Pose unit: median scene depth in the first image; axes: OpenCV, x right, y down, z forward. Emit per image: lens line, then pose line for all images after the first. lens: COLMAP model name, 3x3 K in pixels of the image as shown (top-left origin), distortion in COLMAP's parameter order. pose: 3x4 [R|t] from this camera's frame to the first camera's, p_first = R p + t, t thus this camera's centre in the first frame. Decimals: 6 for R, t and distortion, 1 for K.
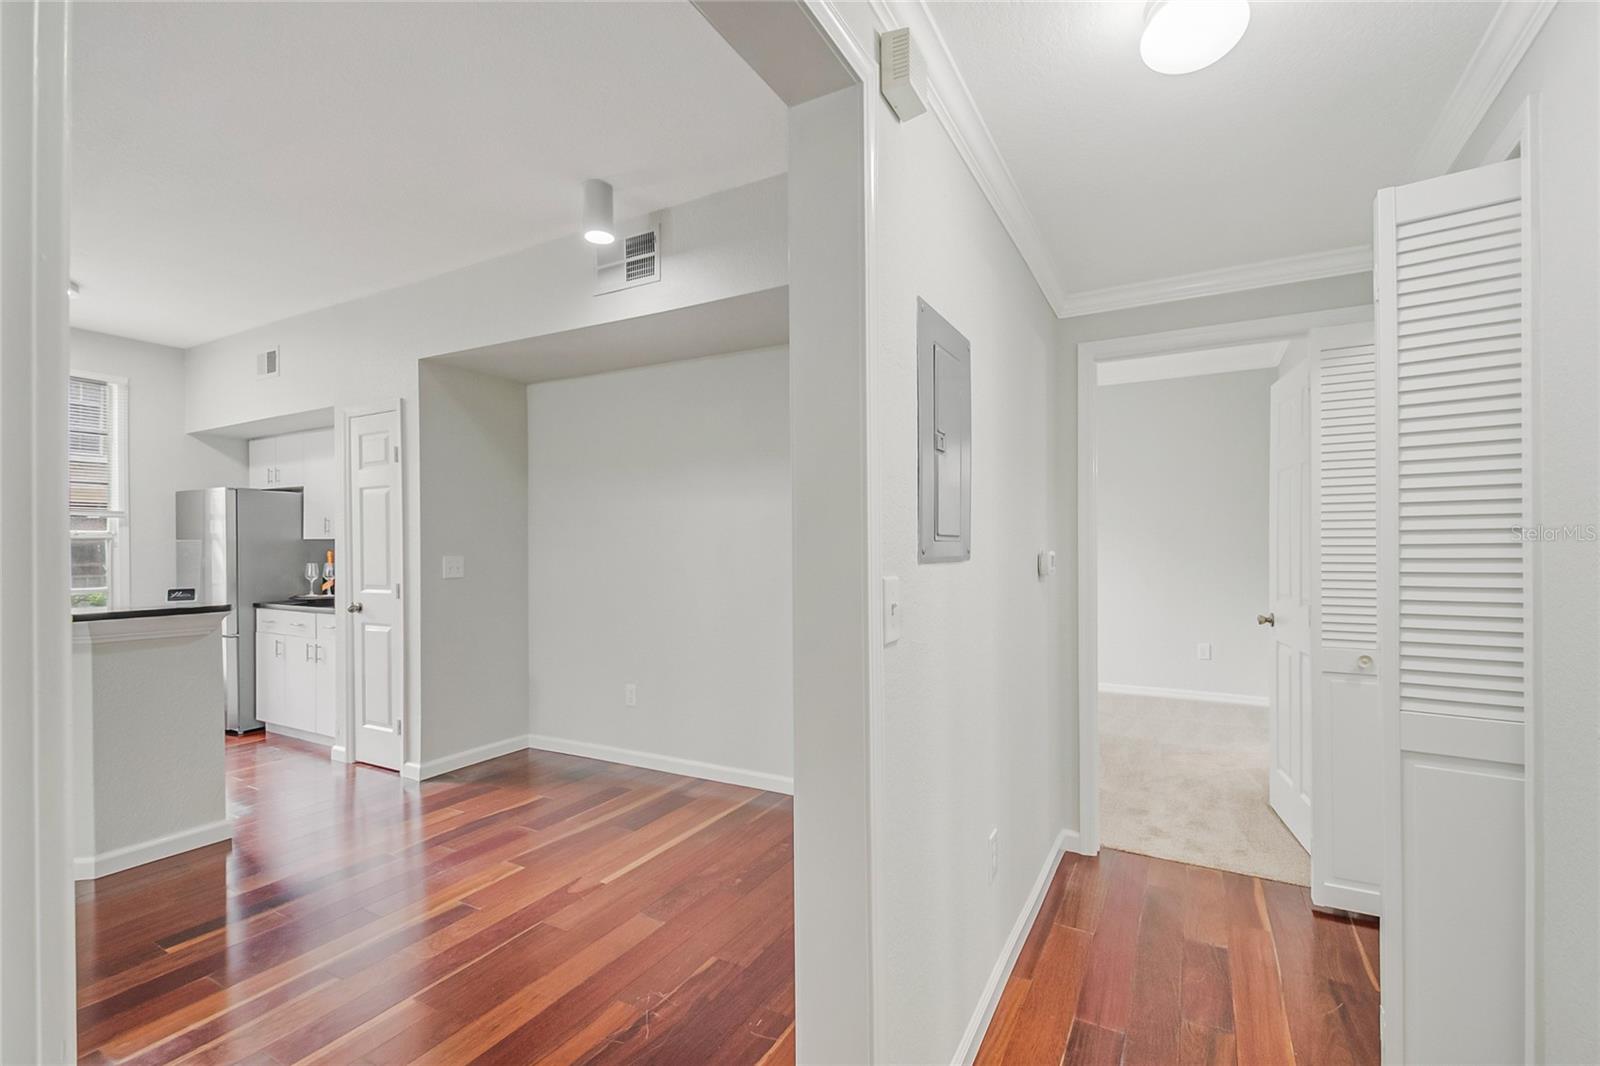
lens RADIAL K [[724.6, 0, 808.2], [0, 724.6, 541.9], [0, 0, 1]] dist [-0.000586, -0.000290]
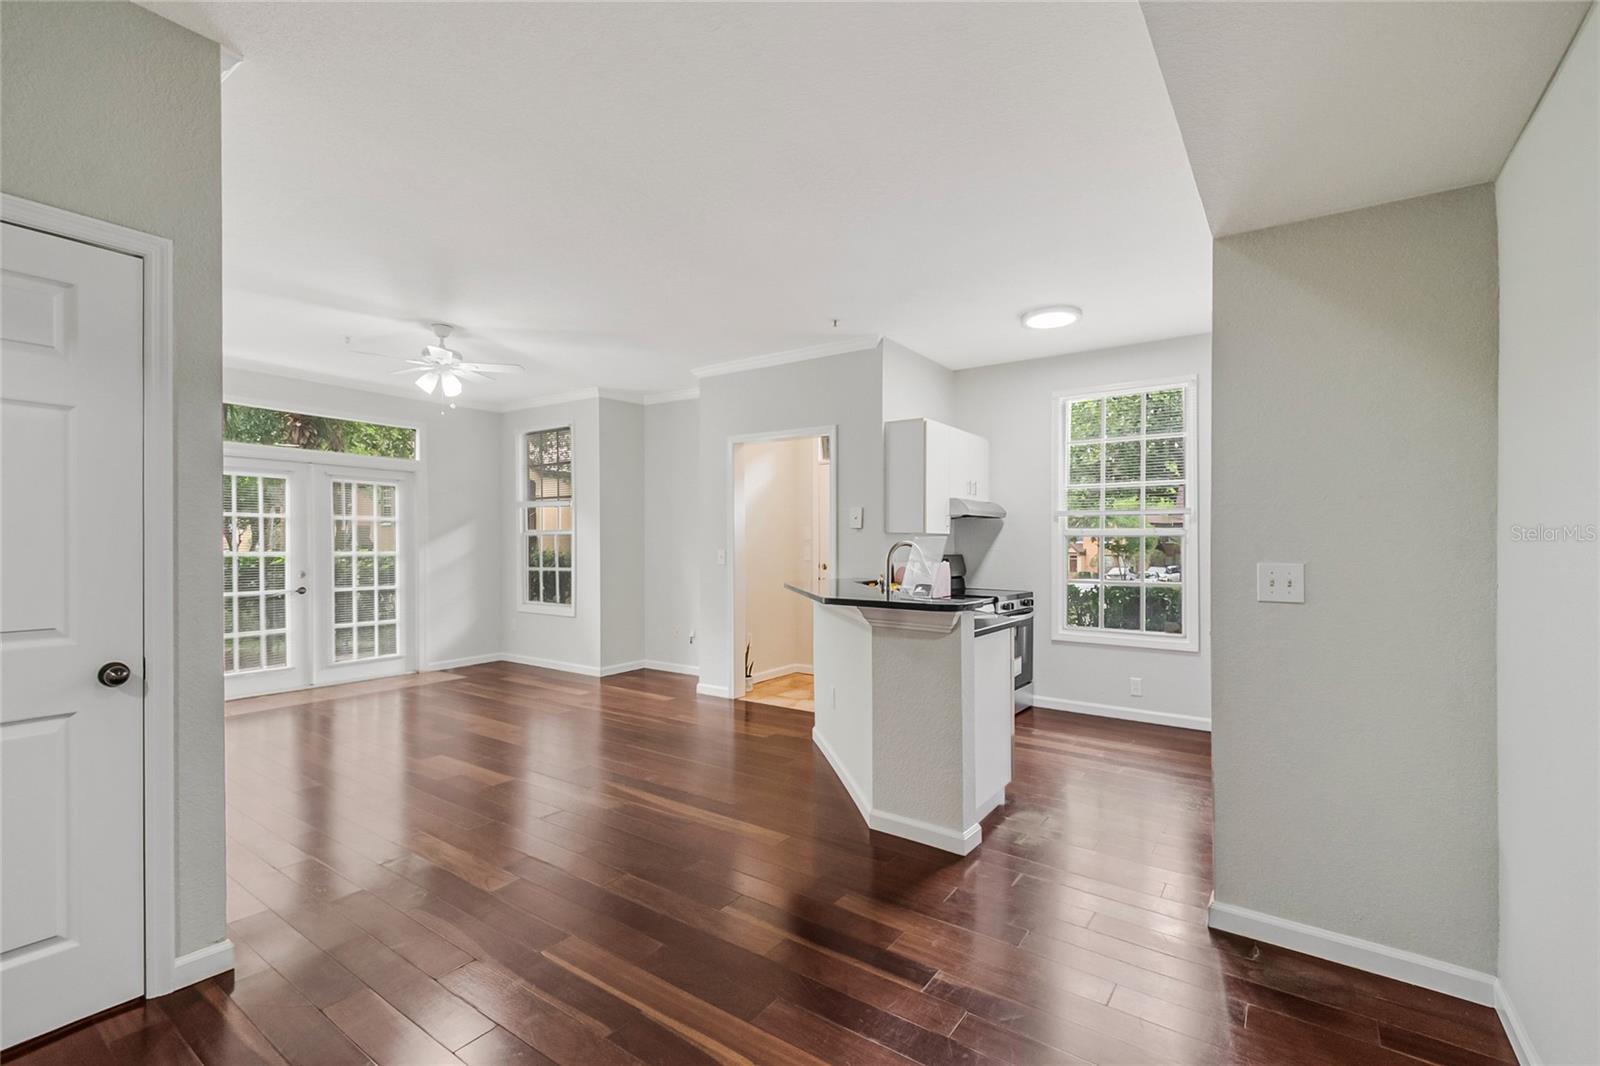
lens RADIAL K [[715.1, 0, 807.2], [0, 715.1, 541.8], [0, 0, 1]] dist [0.011799, -0.001081]
pose [[-0.107392, 0.005117, -0.994204, 0.113643], [-0.000141, 0.999987, 0.005162, -0.000703], [0.994217, 0.000695, -0.107390, 0.693368]]
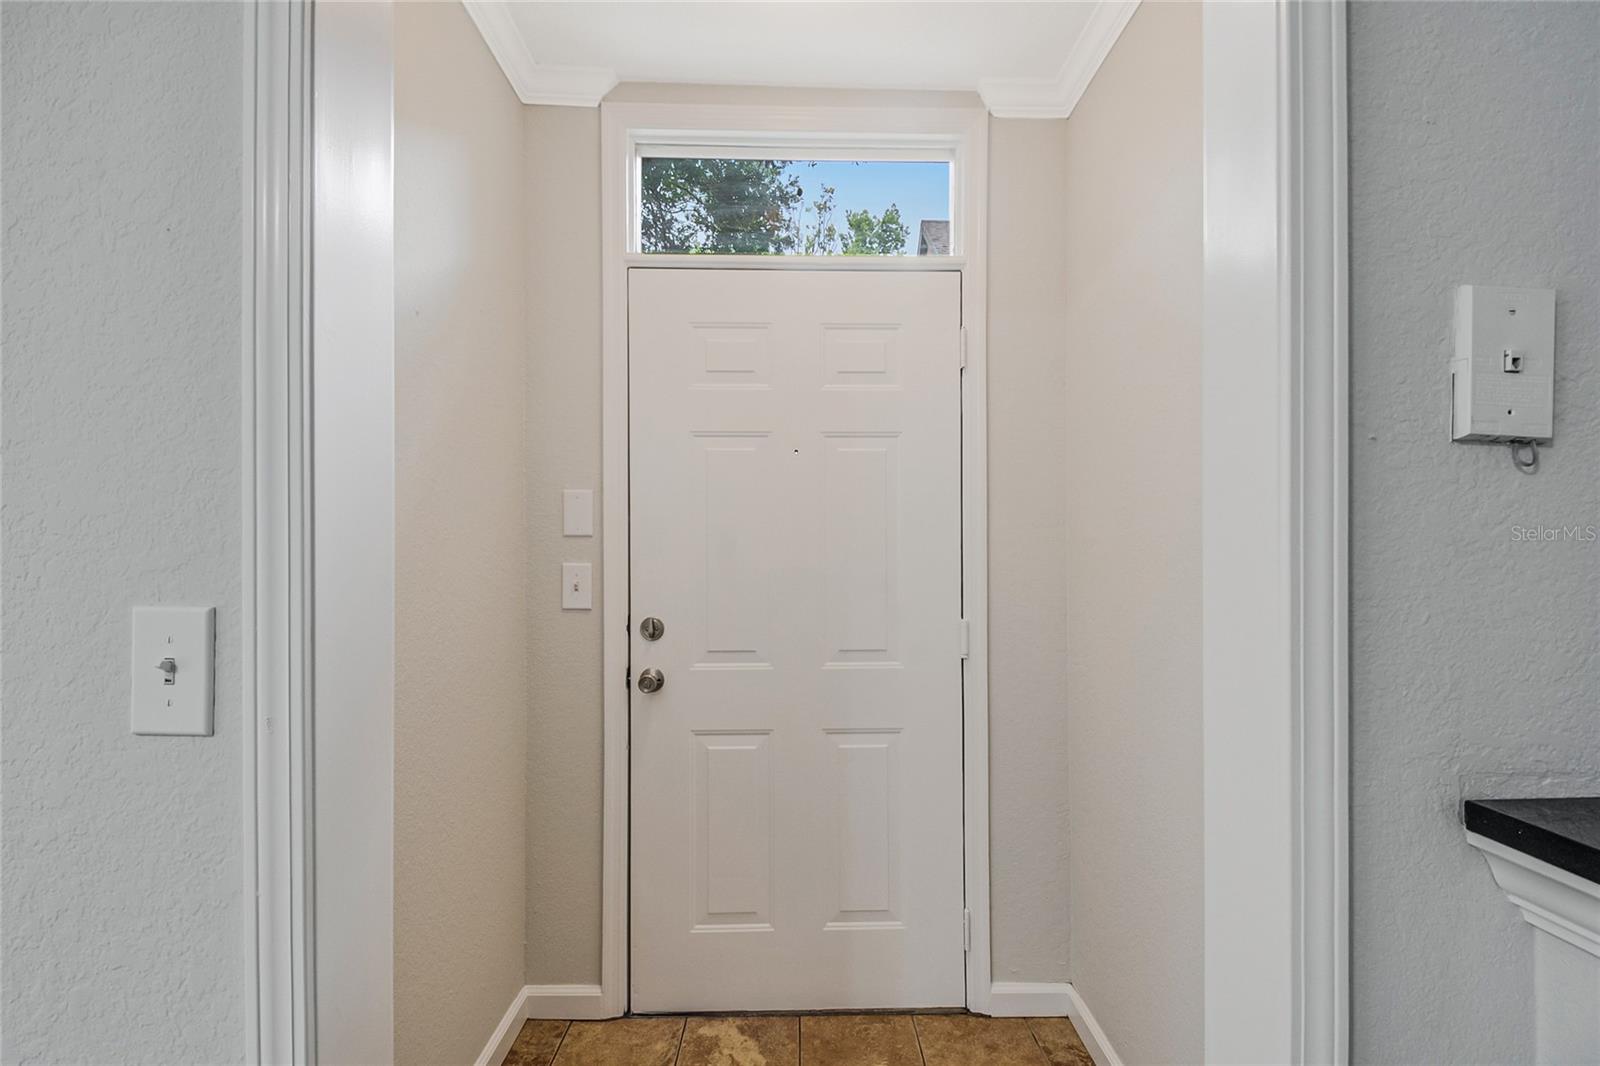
lens RADIAL K [[702.0, 0, 805.6], [0, 702.0, 544.8], [0, 0, 1]] dist [0.014125, -0.014965]
pose [[0.489763, 0.006627, -0.871830, -1.080607], [-0.003297, 0.999978, 0.005749, 0.006635], [0.871849, 0.000059, 0.489774, 0.417032]]
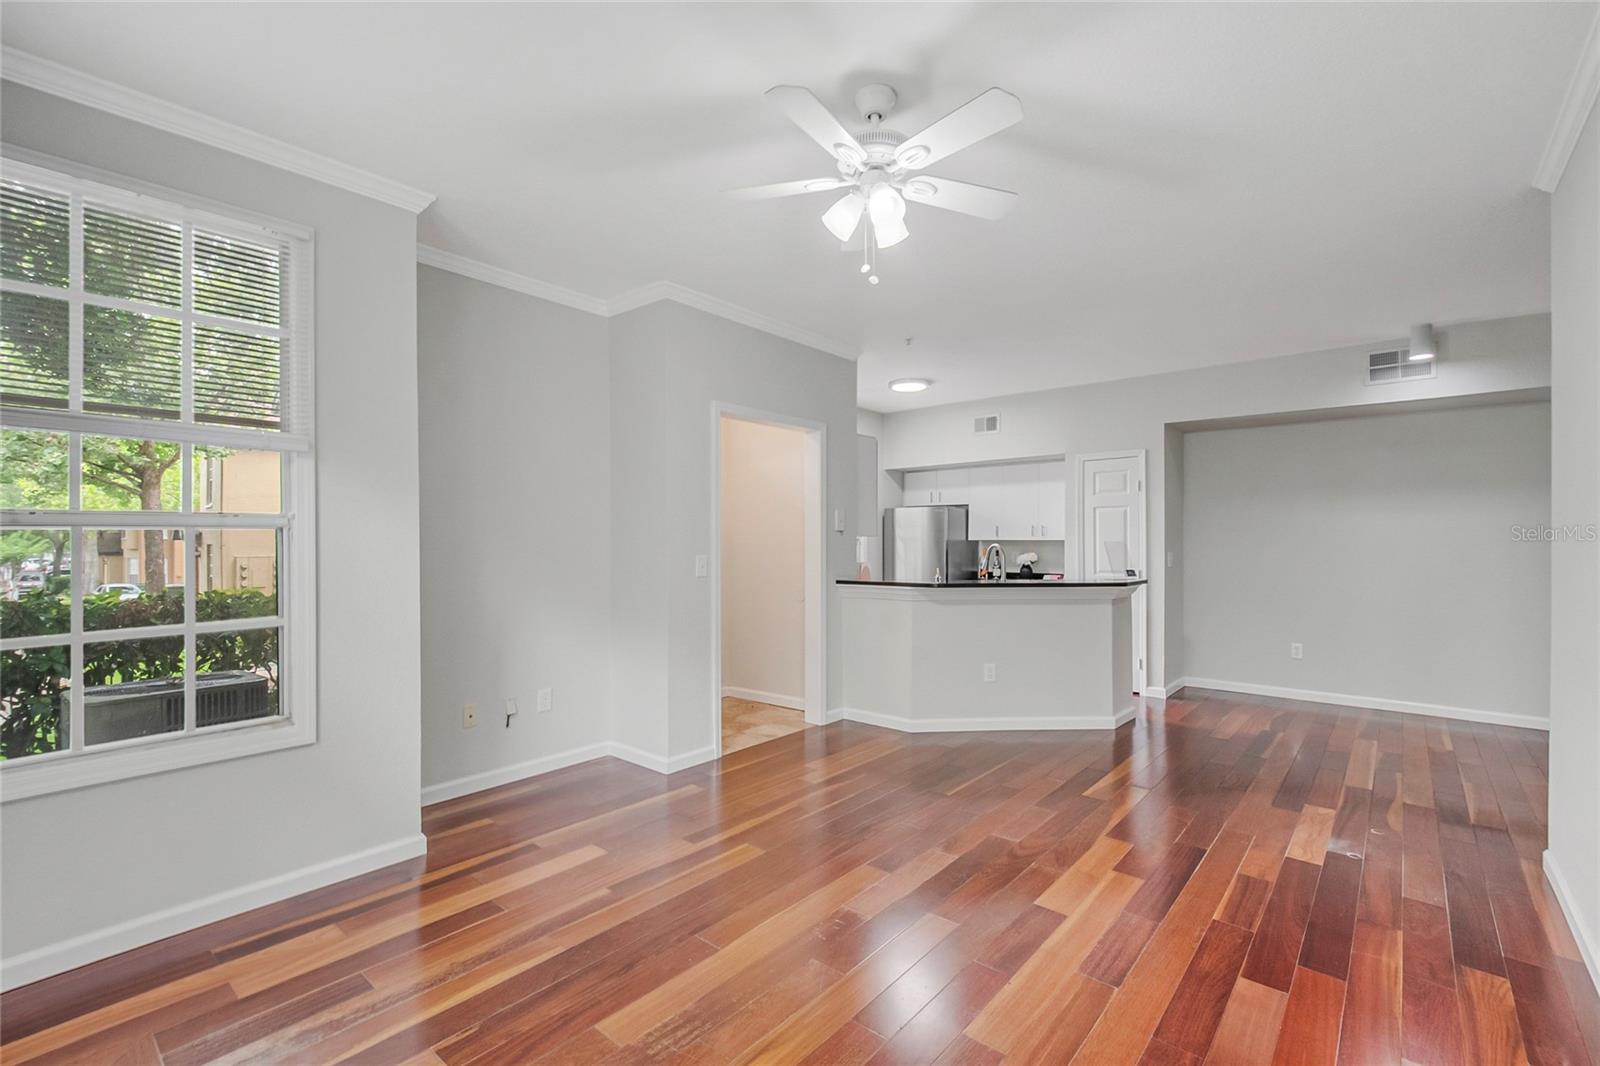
lens RADIAL K [[715.1, 0, 807.2], [0, 715.1, 541.8], [0, 0, 1]] dist [0.011799, -0.001081]
pose [[0.983114, 0.002534, -0.182979, -0.964796], [-0.003034, 0.999992, -0.002449, 0.004133], [0.182971, 0.002963, 0.983114, -0.617107]]
